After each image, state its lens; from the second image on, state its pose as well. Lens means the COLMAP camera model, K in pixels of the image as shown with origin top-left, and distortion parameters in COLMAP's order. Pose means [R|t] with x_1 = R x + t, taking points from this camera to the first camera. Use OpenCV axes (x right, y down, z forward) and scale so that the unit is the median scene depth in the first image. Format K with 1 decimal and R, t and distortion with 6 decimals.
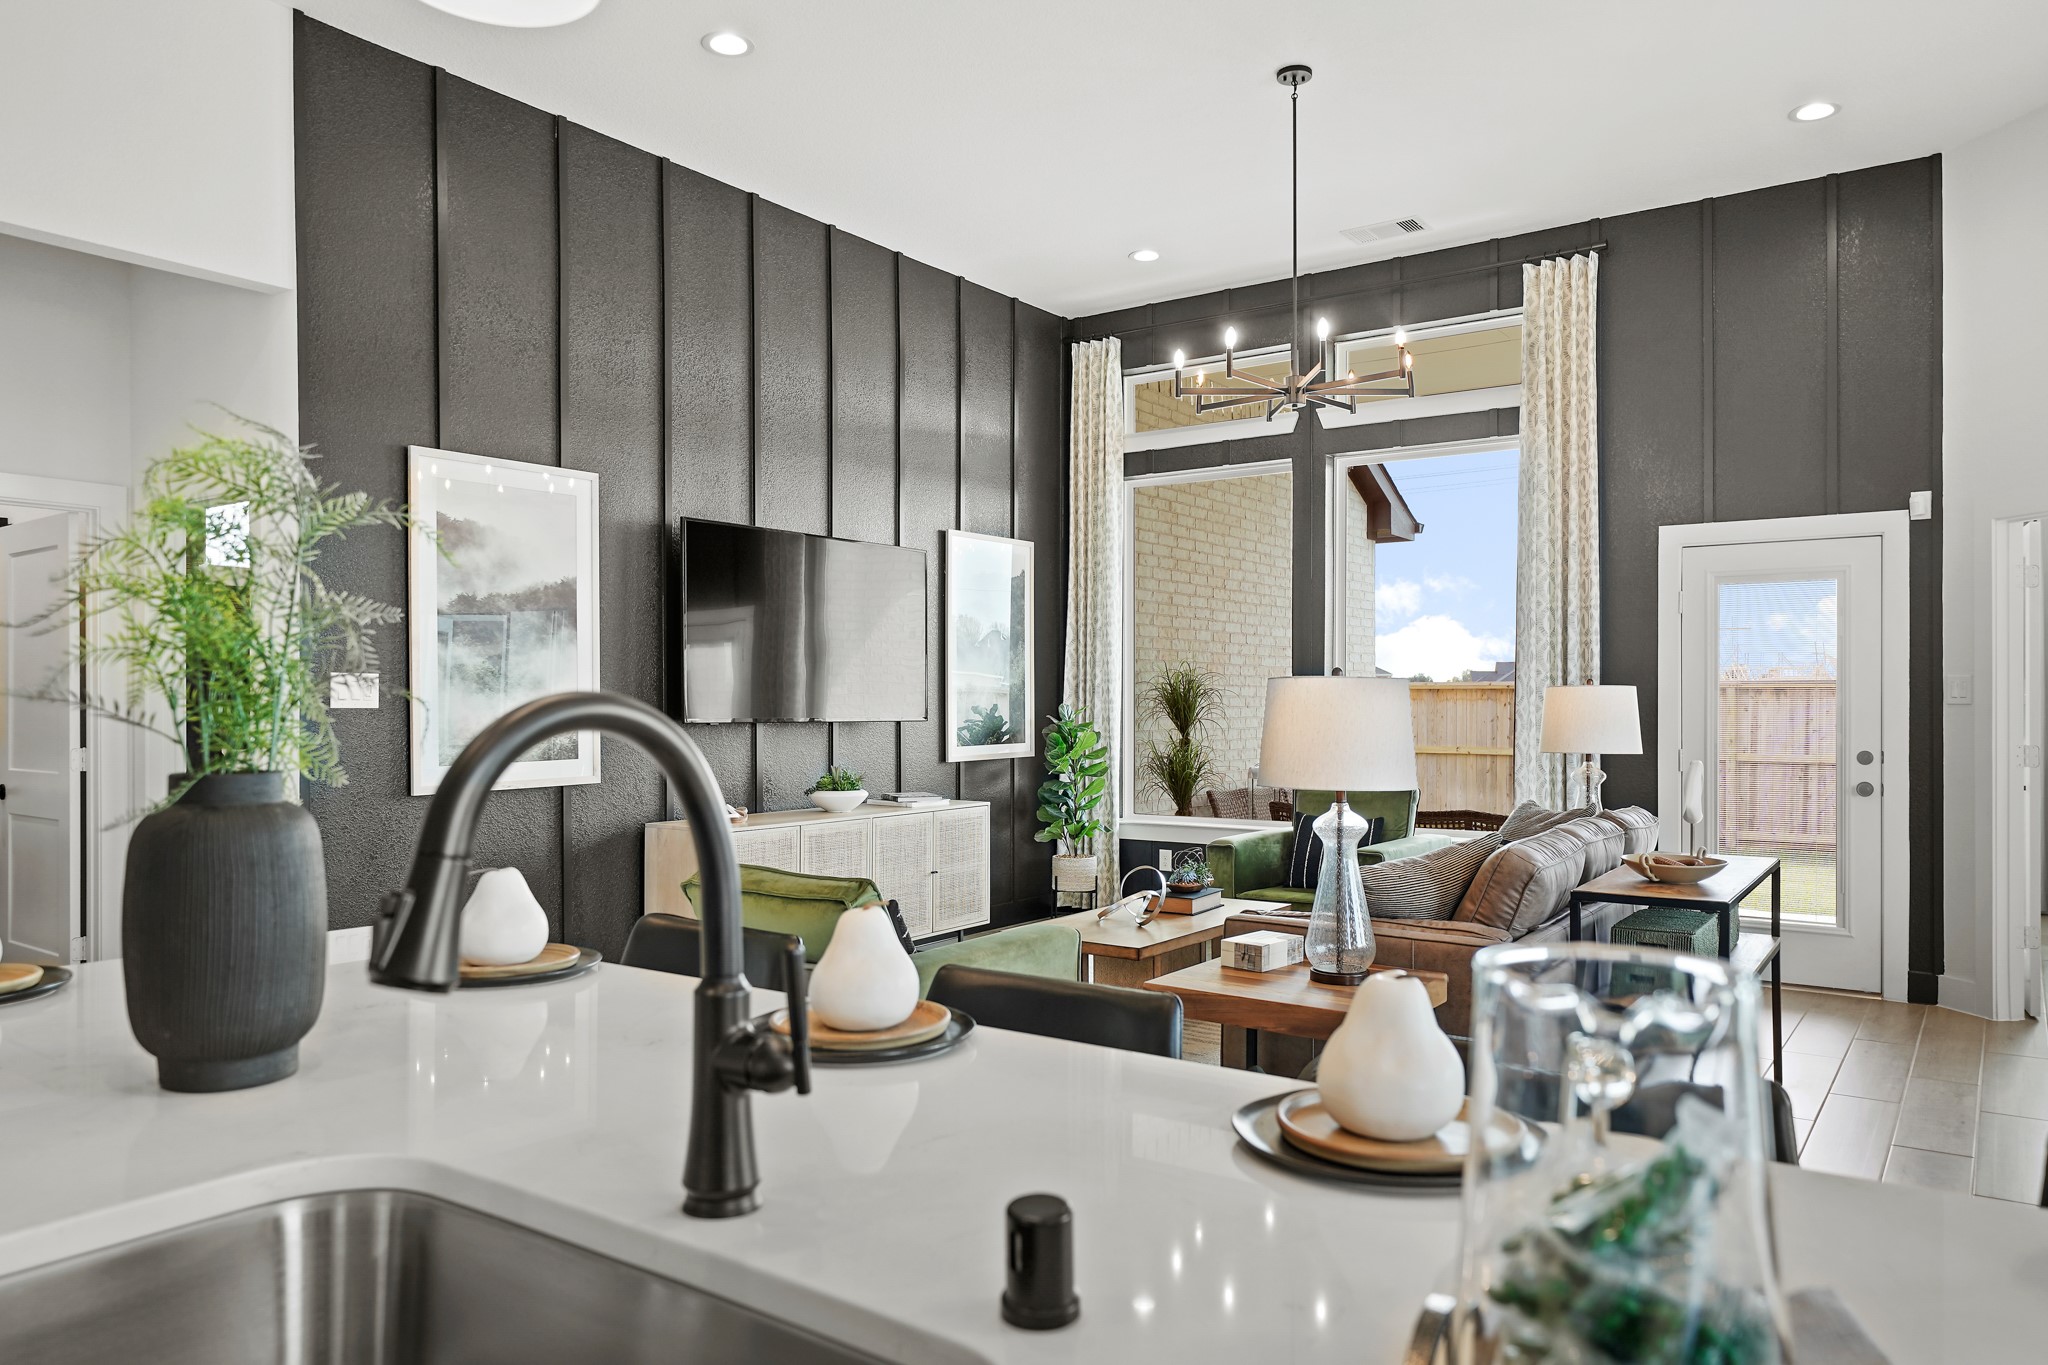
lens RADIAL K [[1382.2, 0, 1034.4], [0, 1382.2, 700.7], [0, 0, 1]] dist [0.001189, -0.000674]
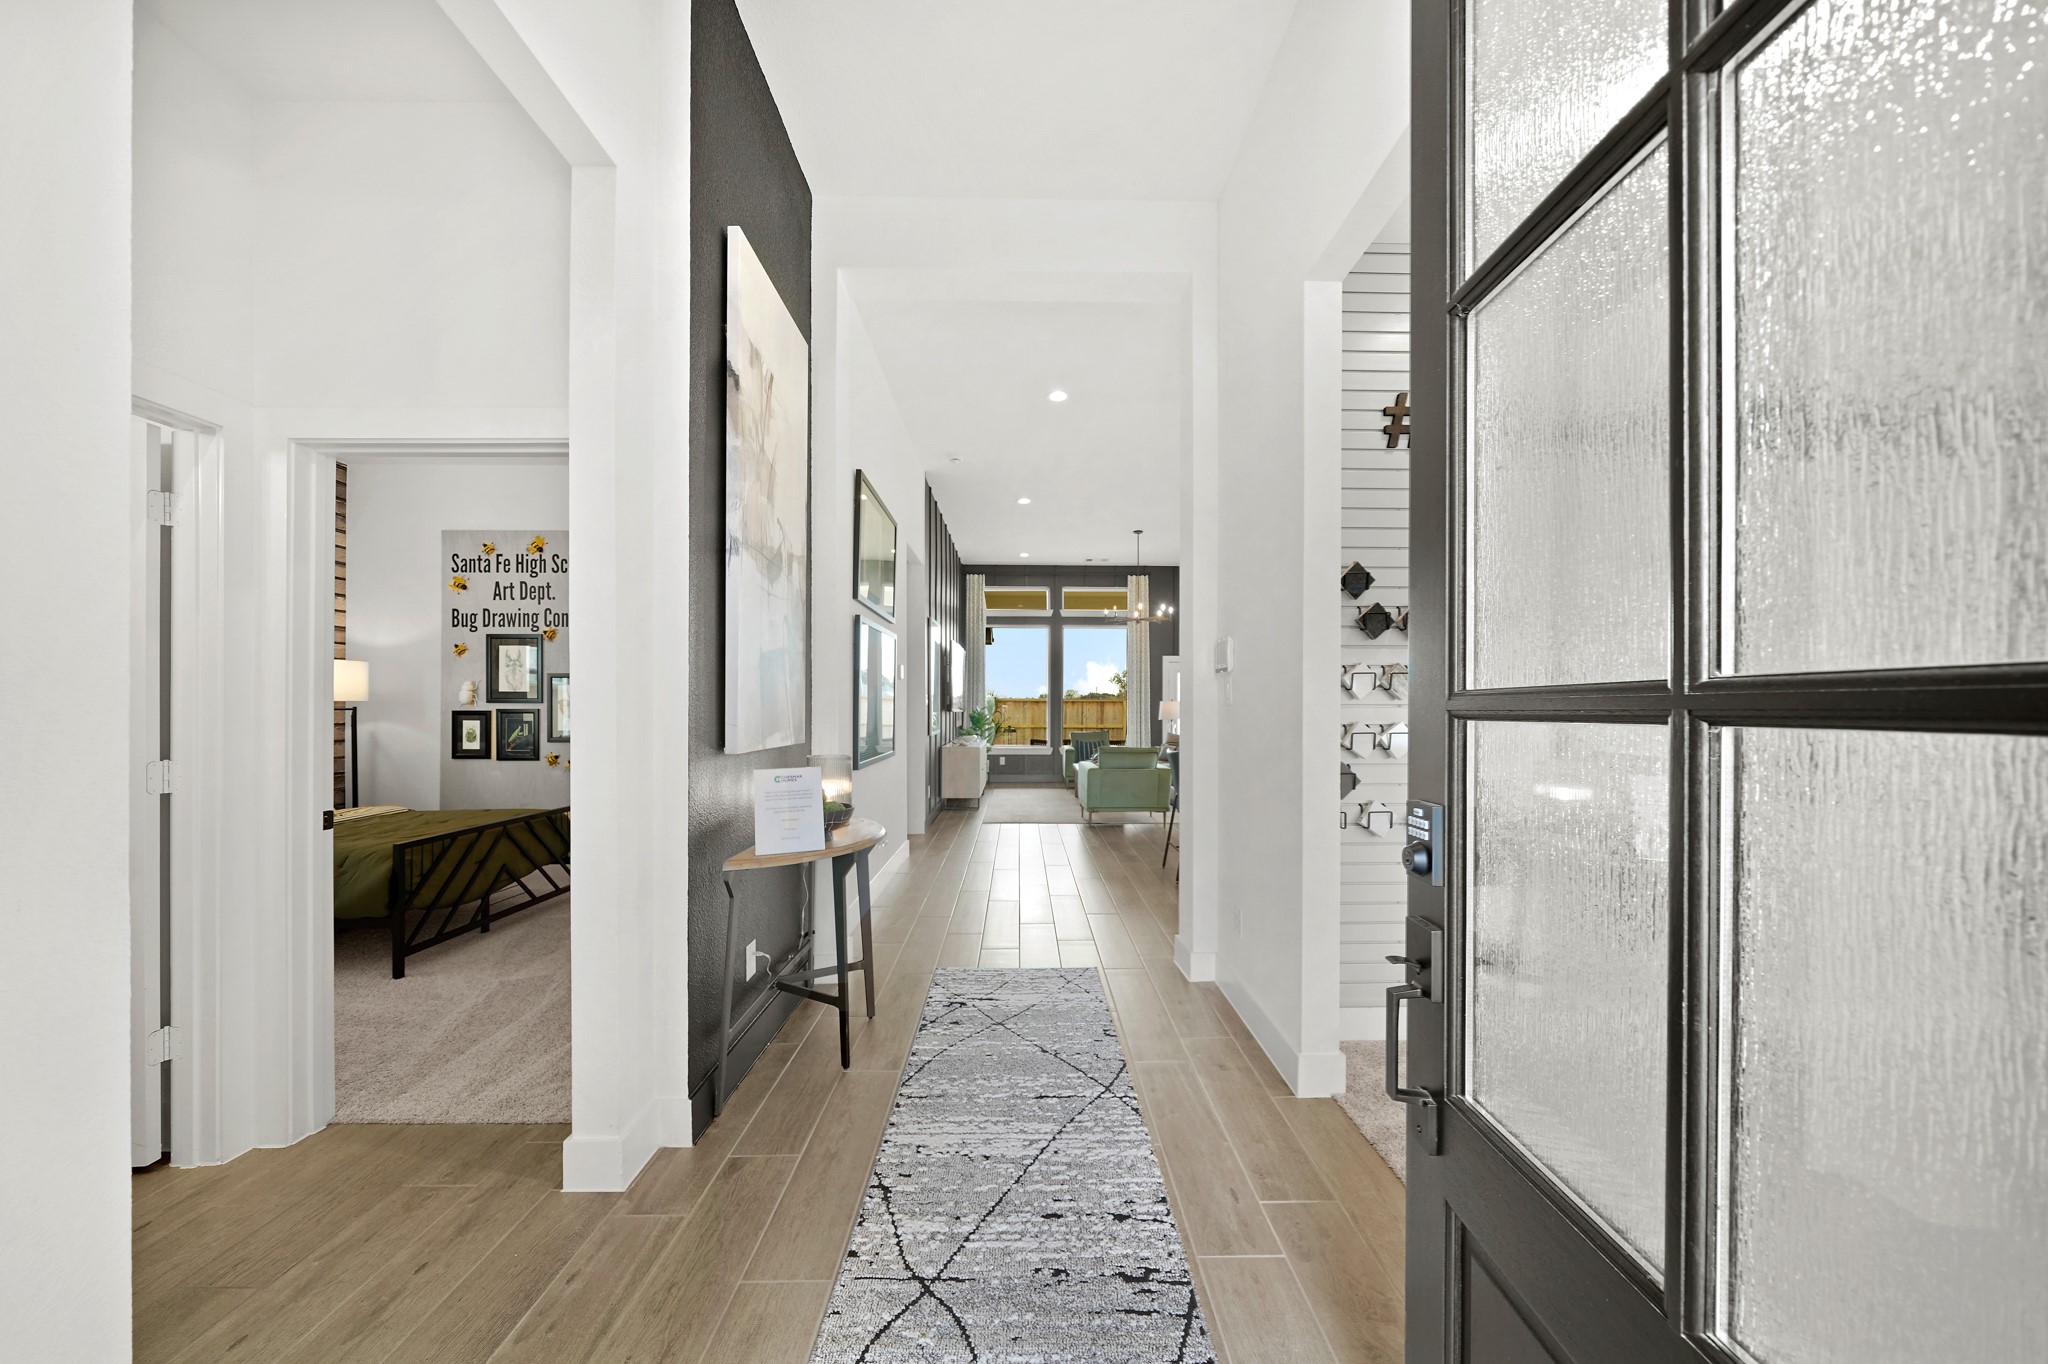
lens RADIAL K [[705.0, 0, 1031.7], [0, 705.0, 702.6], [0, 0, 1]] dist [-0.005159, -0.000215]
pose [[0.806498, 0.006109, 0.591205, -0.825011], [-0.001966, 0.999969, -0.007650, 0.006872], [-0.591233, 0.005007, 0.806485, -0.234713]]
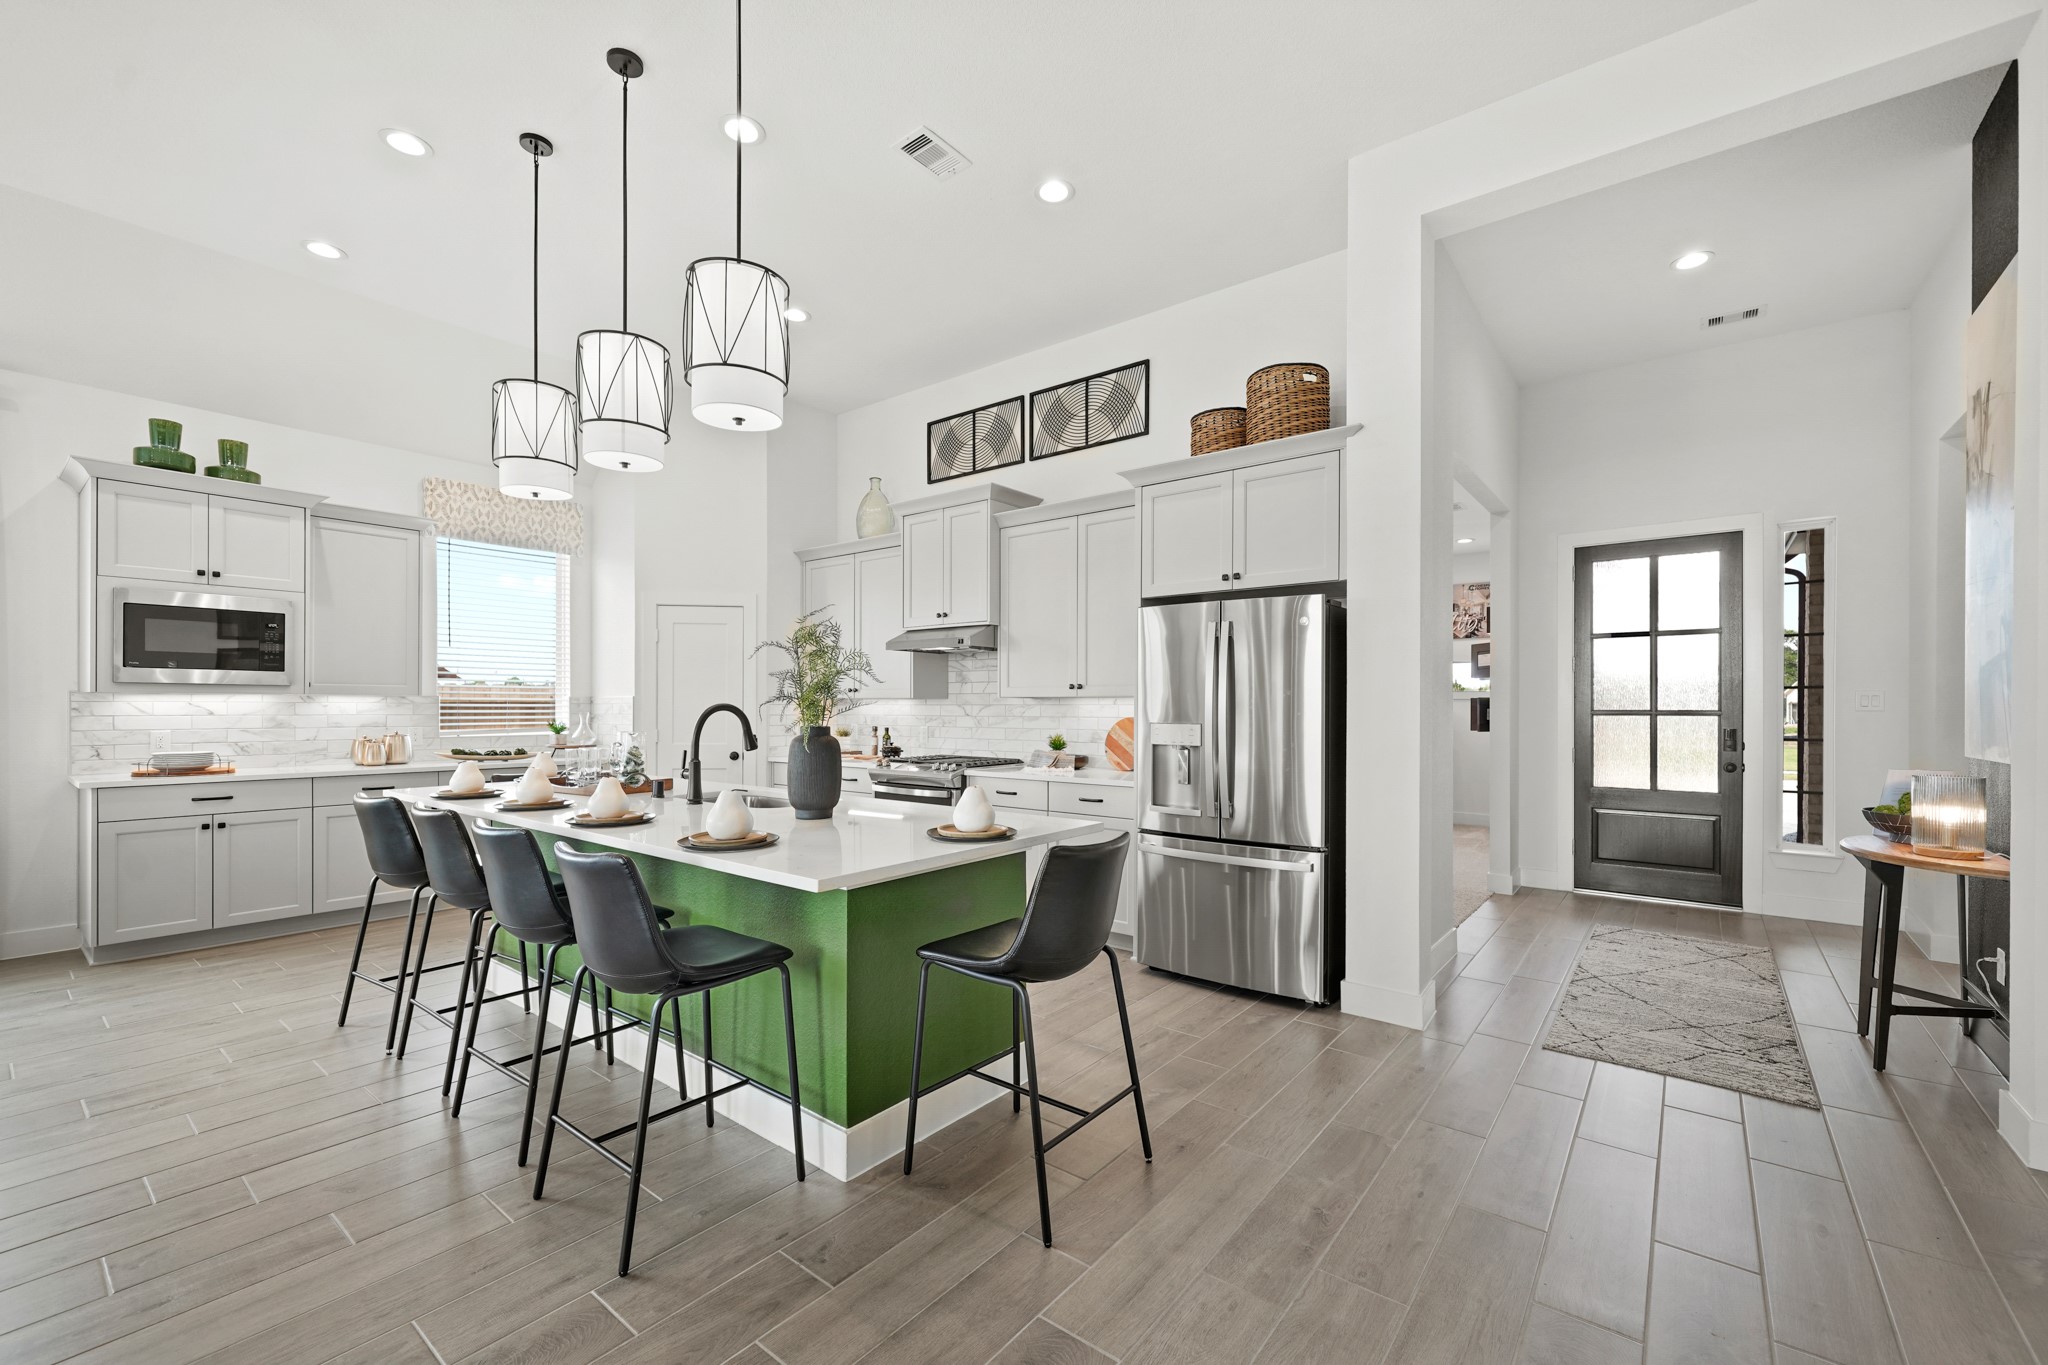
lens RADIAL K [[842.3, 0, 1031.5], [0, 842.3, 709.1], [0, 0, 1]] dist [0.001639, 0.000270]
pose [[-0.998713, -0.002055, 0.050675, -0.243521], [-0.001938, 0.999995, 0.002358, 0.000805], [-0.050680, 0.002256, -0.998712, 0.606822]]
